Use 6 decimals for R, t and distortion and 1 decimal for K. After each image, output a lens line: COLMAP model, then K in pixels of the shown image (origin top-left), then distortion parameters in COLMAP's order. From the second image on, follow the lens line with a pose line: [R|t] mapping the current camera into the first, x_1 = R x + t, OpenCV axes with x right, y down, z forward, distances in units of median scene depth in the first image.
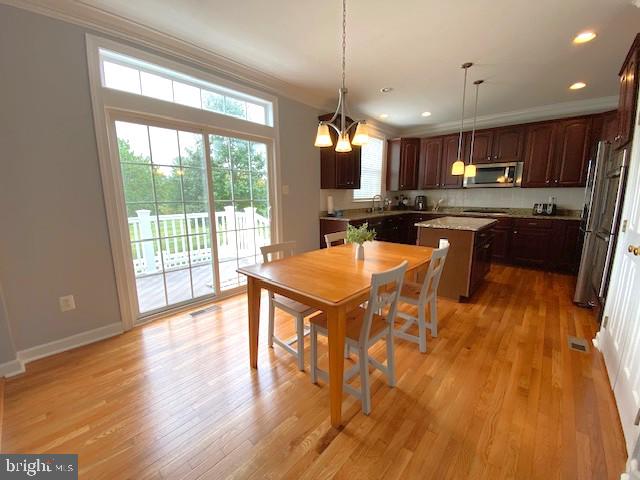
lens RADIAL K [[263.1, 0, 315.2], [0, 263.1, 239.5], [0, 0, 1]] dist [0.007972, -0.000969]
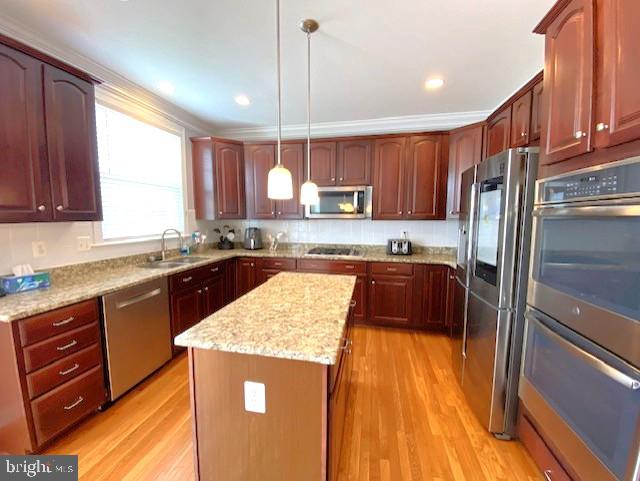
lens RADIAL K [[263.1, 0, 317.0], [0, 263.1, 229.9], [0, 0, 1]] dist [0.007972, -0.000969]
pose [[0.867021, -0.020024, 0.497869, 0.260307], [0.076428, 0.992712, -0.093171, -0.105583], [-0.492376, 0.118832, 0.862233, 0.422691]]
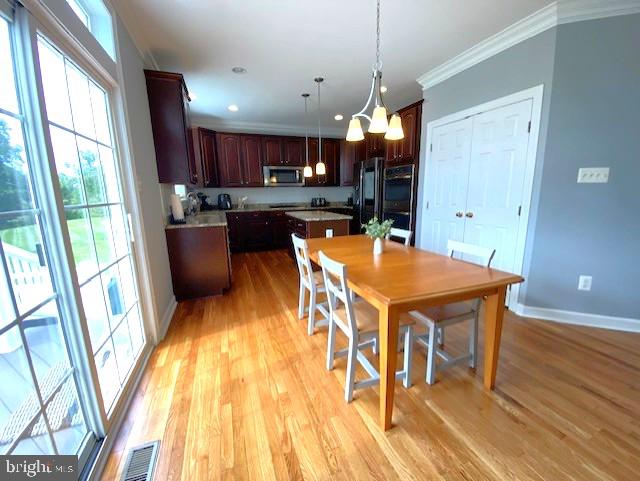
lens RADIAL K [[263.1, 0, 317.5], [0, 263.1, 241.7], [0, 0, 1]] dist [0.007972, -0.000969]
pose [[0.477884, -0.168398, 0.862130, -0.360702], [0.158667, 0.981857, 0.103833, -0.051264], [-0.863974, 0.087172, 0.495933, 0.312751]]
